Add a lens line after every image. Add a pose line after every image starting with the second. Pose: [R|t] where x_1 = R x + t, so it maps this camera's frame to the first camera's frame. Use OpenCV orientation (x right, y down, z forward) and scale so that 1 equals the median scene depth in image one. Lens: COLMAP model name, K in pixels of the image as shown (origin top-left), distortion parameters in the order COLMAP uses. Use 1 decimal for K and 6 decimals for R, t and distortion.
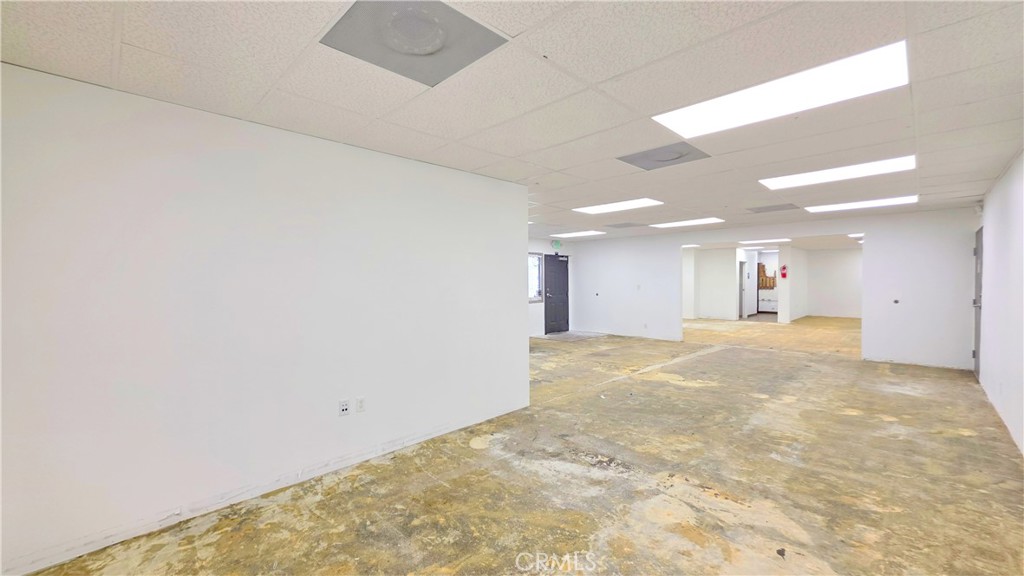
lens RADIAL K [[417.2, 0, 509.8], [0, 417.2, 288.4], [0, 0, 1]] dist [0.004951, -0.000124]
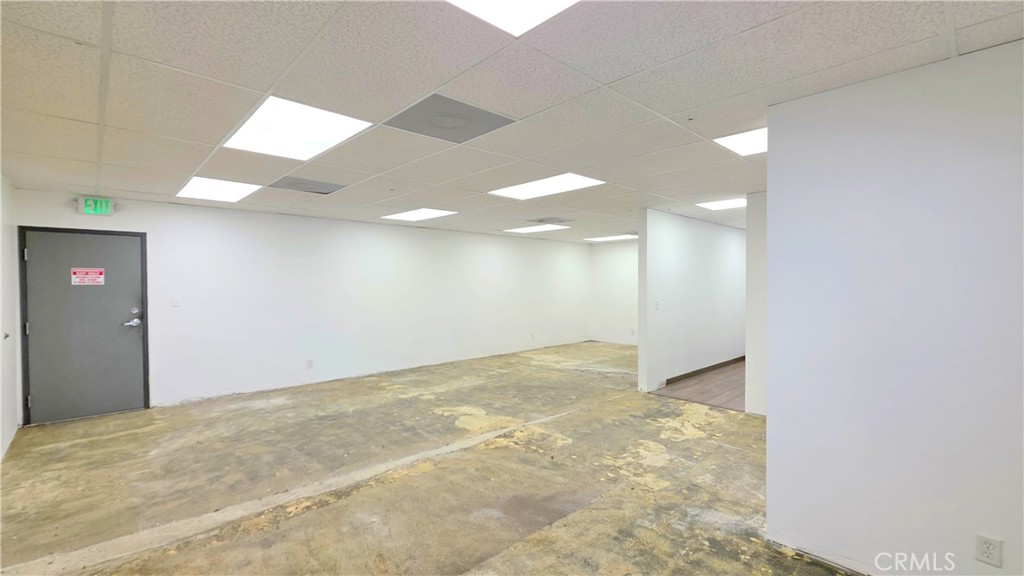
lens RADIAL K [[431.0, 0, 508.9], [0, 431.0, 281.5], [0, 0, 1]] dist [-0.002131, -0.000098]
pose [[-0.998970, 0.013000, 0.043470, 0.388235], [0.013431, 0.999863, 0.009626, -0.057229], [-0.043339, 0.010200, -0.999008, 2.413890]]
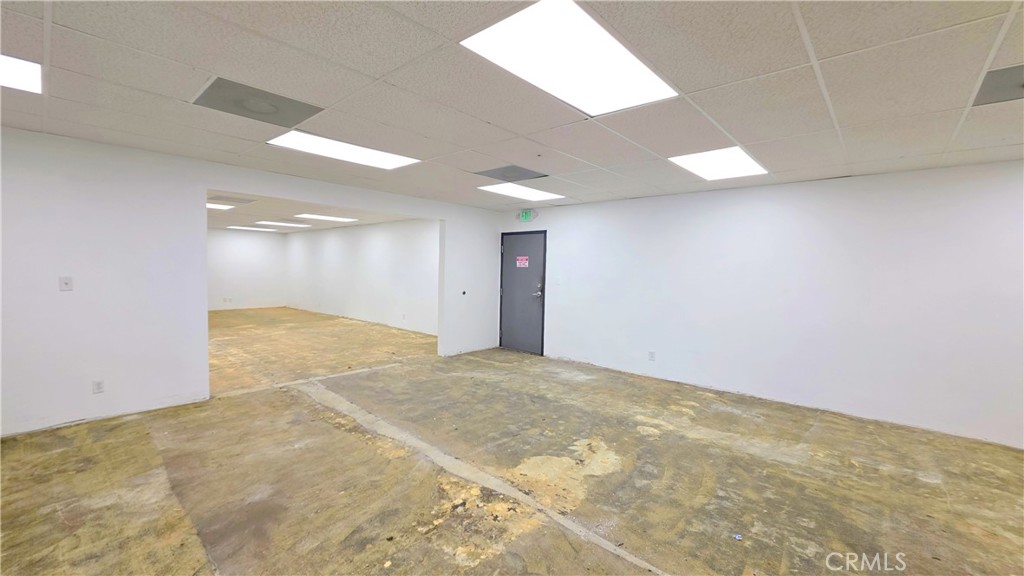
lens RADIAL K [[417.2, 0, 517.7], [0, 417.2, 285.6], [0, 0, 1]] dist [0.004951, -0.000124]
pose [[-0.063784, -0.032554, 0.997433, -0.151026], [-0.006448, 0.999460, 0.032207, -0.032009], [-0.997943, -0.004377, -0.063959, 1.477602]]
